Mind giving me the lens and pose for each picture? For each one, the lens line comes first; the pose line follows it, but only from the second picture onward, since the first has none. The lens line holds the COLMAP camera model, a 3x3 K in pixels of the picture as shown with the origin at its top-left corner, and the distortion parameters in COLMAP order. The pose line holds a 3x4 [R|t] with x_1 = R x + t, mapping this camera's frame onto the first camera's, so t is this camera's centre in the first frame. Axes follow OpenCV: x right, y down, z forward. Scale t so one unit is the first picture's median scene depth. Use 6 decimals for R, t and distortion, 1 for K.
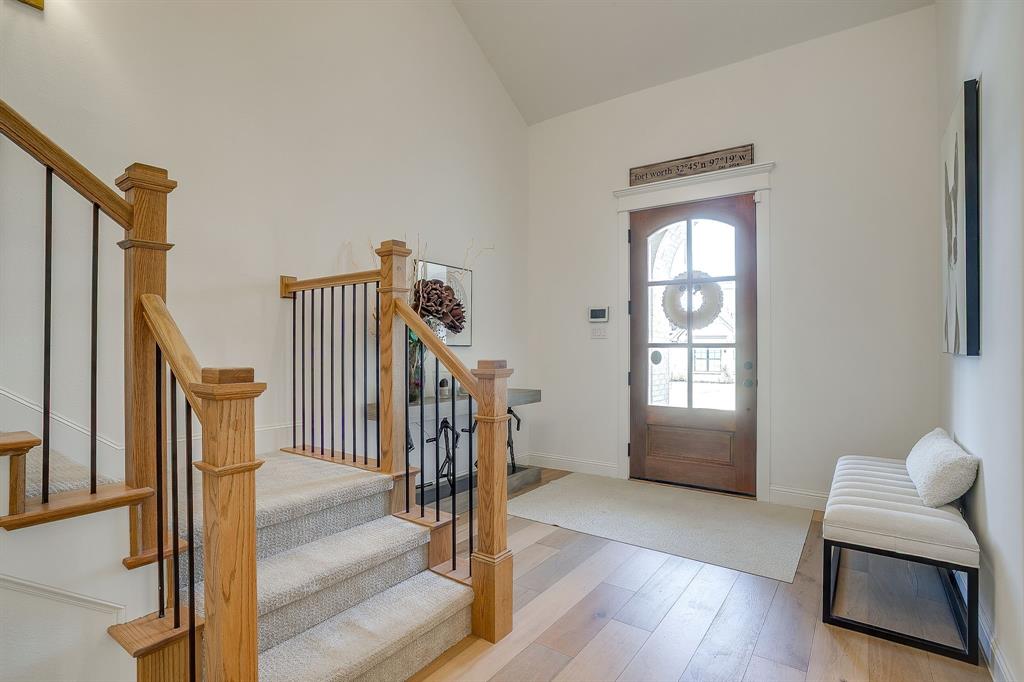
lens RADIAL K [[498.8, 0, 517.9], [0, 498.8, 341.4], [0, 0, 1]] dist [-0.013148, 0.003730]
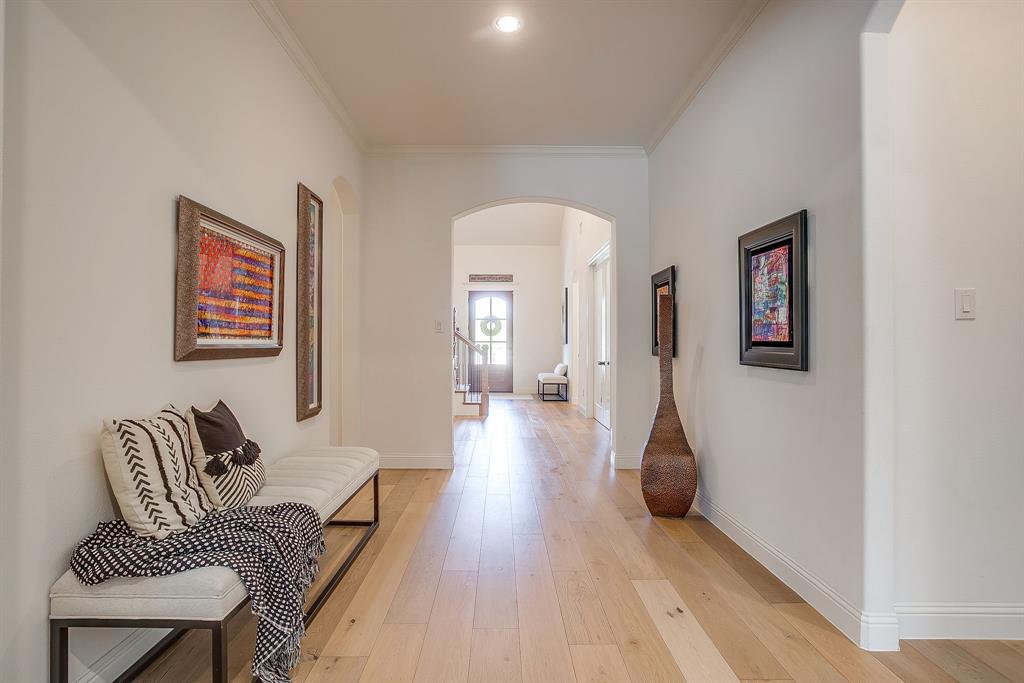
lens RADIAL K [[498.8, 0, 505.6], [0, 498.8, 335.5], [0, 0, 1]] dist [-0.013148, 0.003730]
pose [[0.819069, -0.001102, 0.573693, -1.189872], [-0.000762, 0.999995, 0.003009, -0.037022], [-0.573694, -0.002902, 0.819065, -1.334022]]
